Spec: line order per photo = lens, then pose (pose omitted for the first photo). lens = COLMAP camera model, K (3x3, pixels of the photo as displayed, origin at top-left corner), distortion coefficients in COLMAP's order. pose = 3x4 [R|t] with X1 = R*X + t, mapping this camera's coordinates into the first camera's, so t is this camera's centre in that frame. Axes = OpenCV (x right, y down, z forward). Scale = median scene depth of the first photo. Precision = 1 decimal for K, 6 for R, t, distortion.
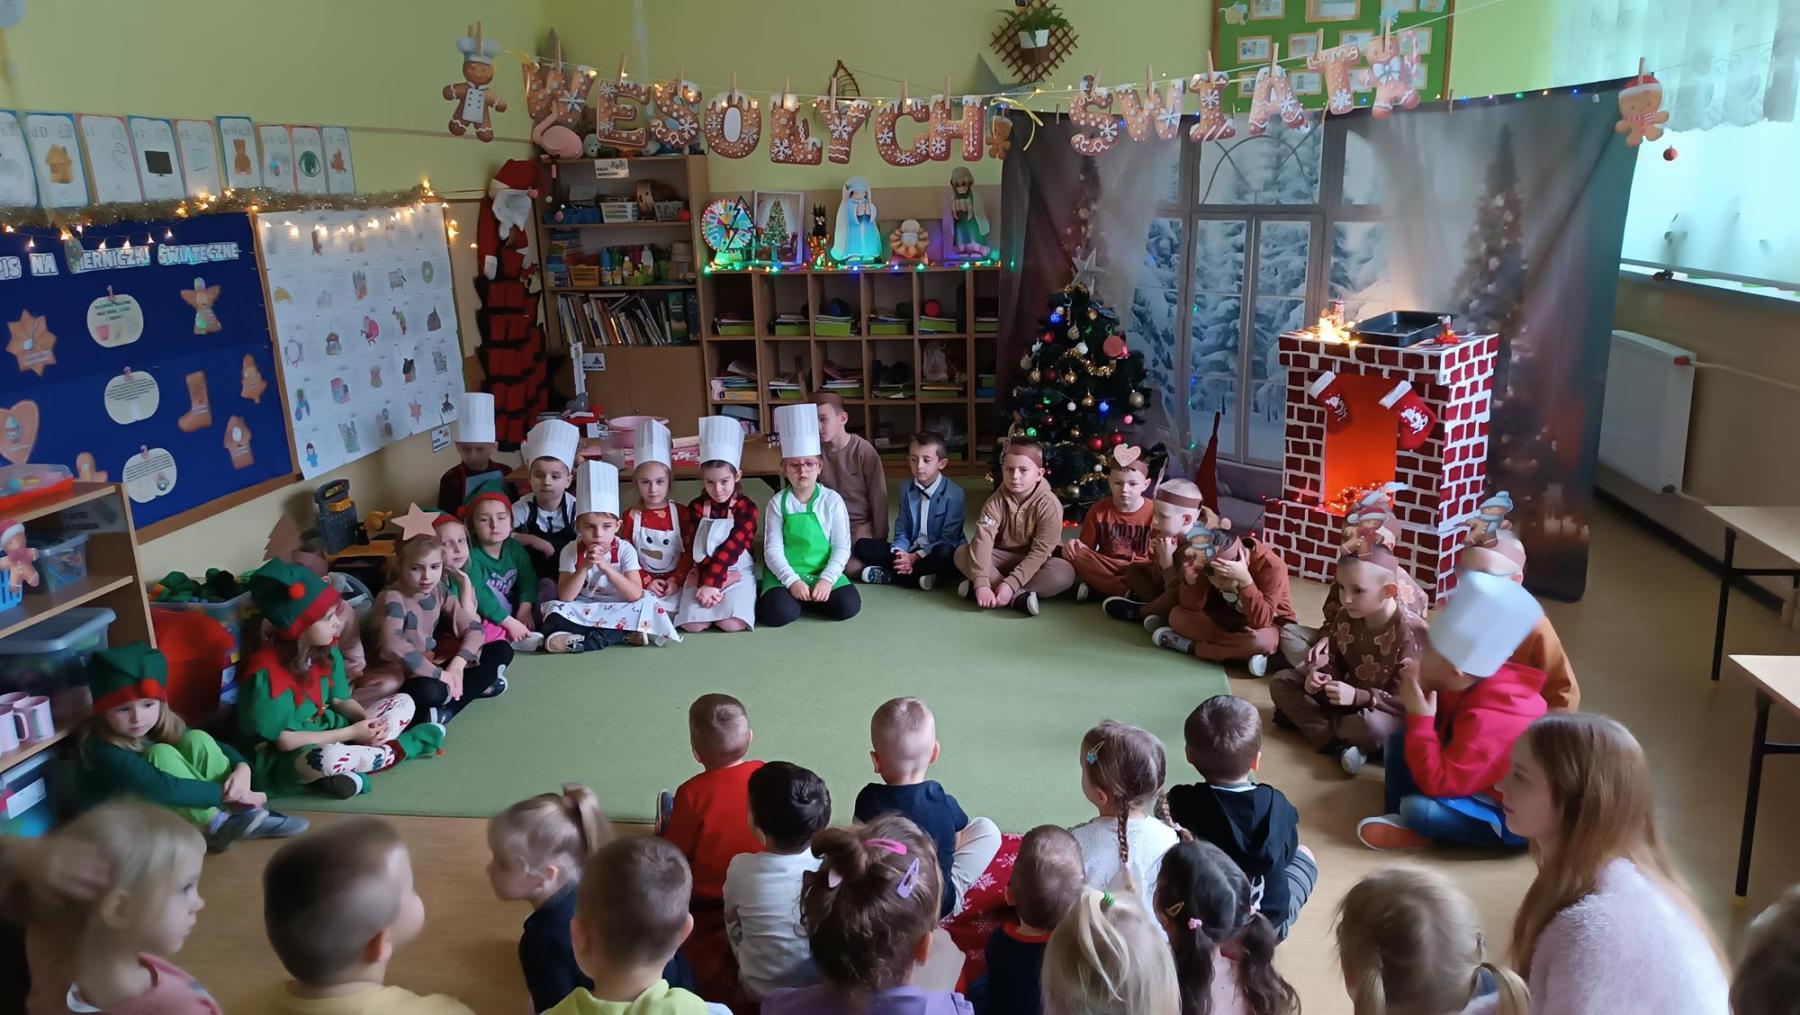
lens RADIAL K [[1277.3, 0, 899.2], [0, 1277.3, 514.5], [0, 0, 1]] dist [0.029842, -0.031208]
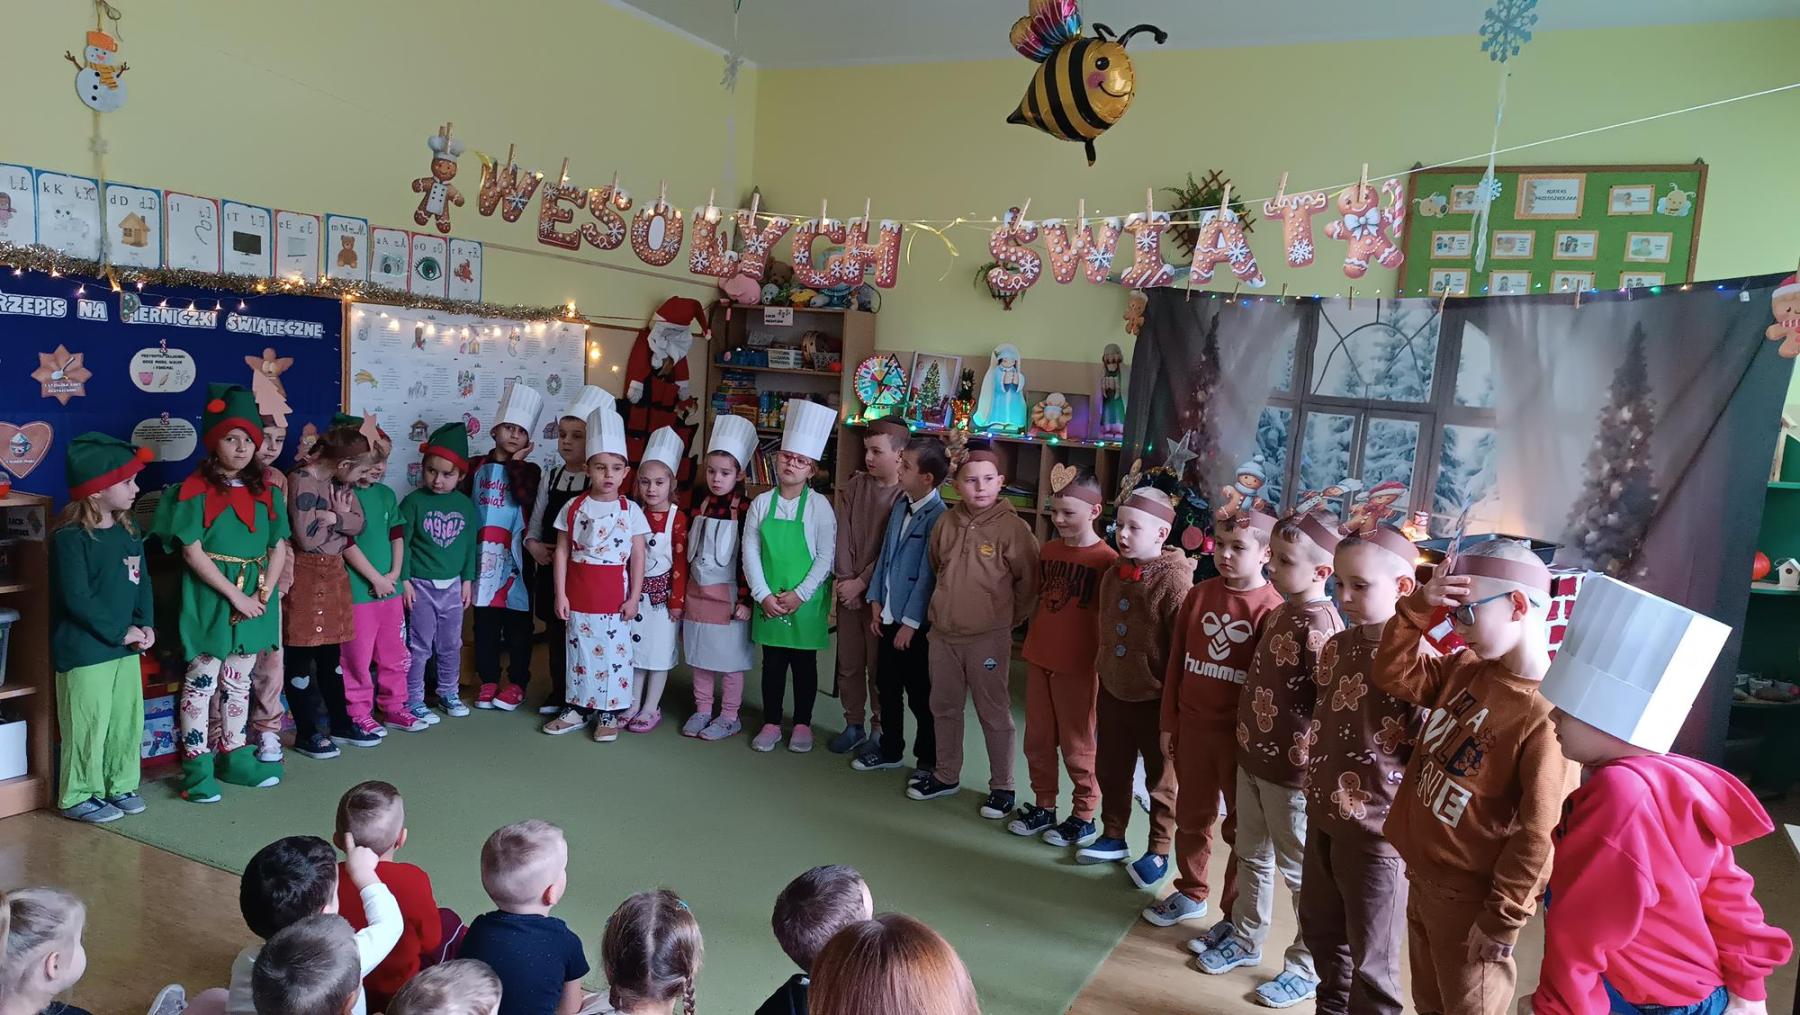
lens RADIAL K [[1277.3, 0, 901.3], [0, 1277.3, 514.3], [0, 0, 1]] dist [0.029842, -0.031208]
pose [[0.944710, 0.129156, -0.301400, 0.287692], [-0.174825, 0.976016, -0.129730, 0.003875], [0.277416, 0.175249, 0.944631, 0.115403]]
